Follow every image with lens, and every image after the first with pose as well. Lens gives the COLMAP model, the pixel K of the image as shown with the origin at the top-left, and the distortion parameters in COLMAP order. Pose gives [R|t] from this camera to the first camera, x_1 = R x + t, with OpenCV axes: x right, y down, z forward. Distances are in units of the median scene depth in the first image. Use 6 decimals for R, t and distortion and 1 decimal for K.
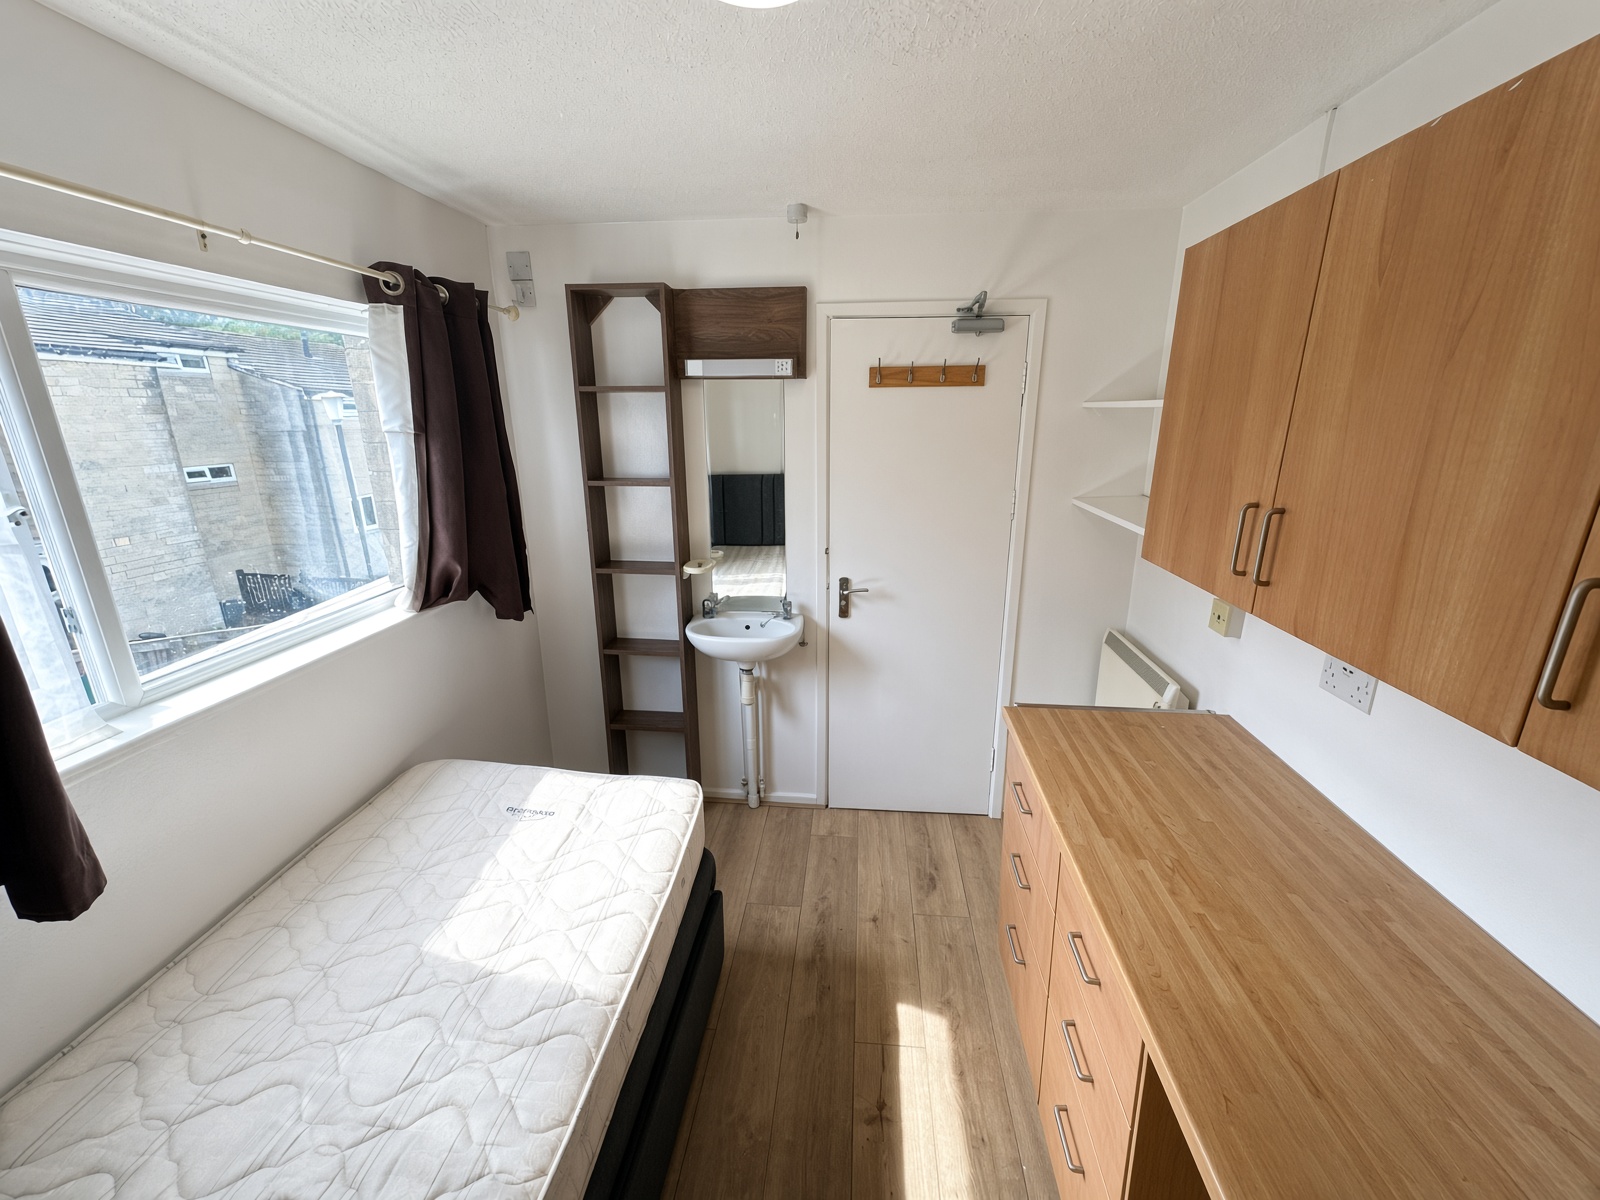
lens RADIAL K [[642.2, 0, 799.0], [0, 642.2, 602.0], [0, 0, 1]] dist [-0.003296, 0.000105]
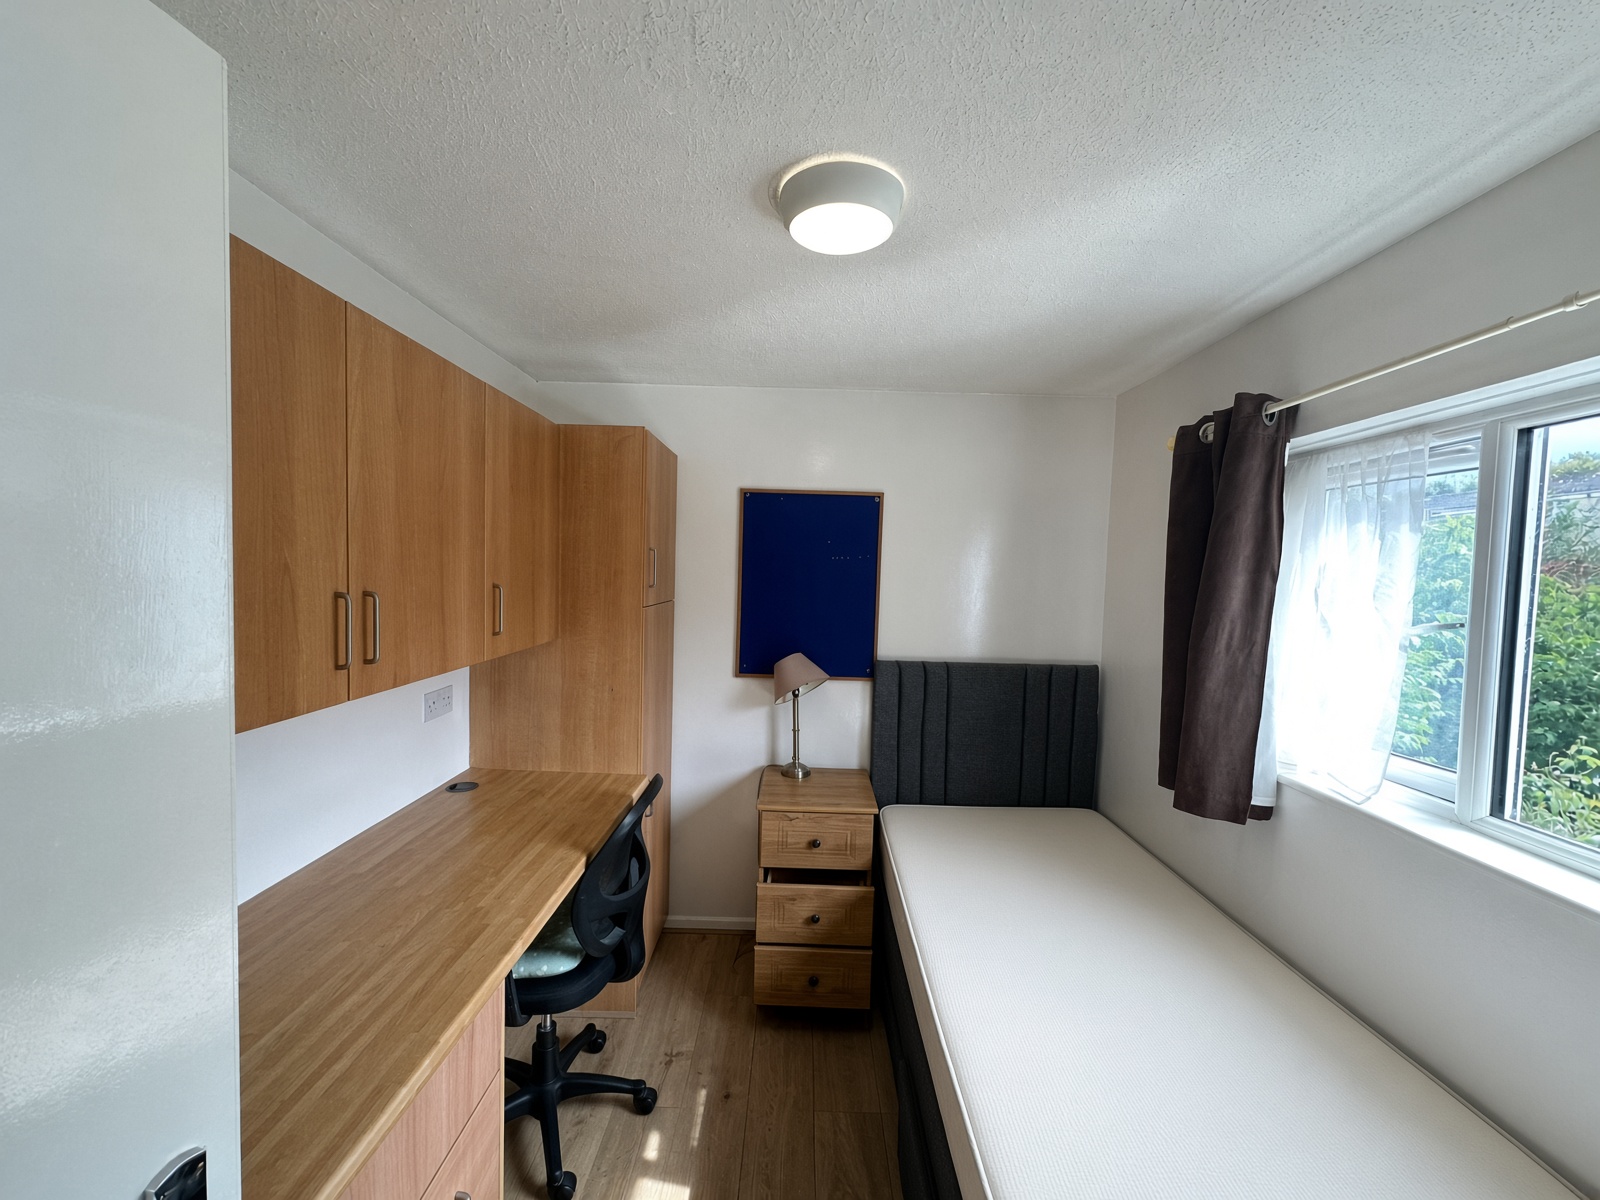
lens RADIAL K [[642.2, 0, 799.0], [0, 642.2, 602.0], [0, 0, 1]] dist [-0.003296, 0.000105]
pose [[-0.995054, -0.024340, -0.096311, 0.119465], [-0.054212, 0.945475, 0.321150, -0.505942], [0.083243, 0.324783, -0.942118, 2.041374]]
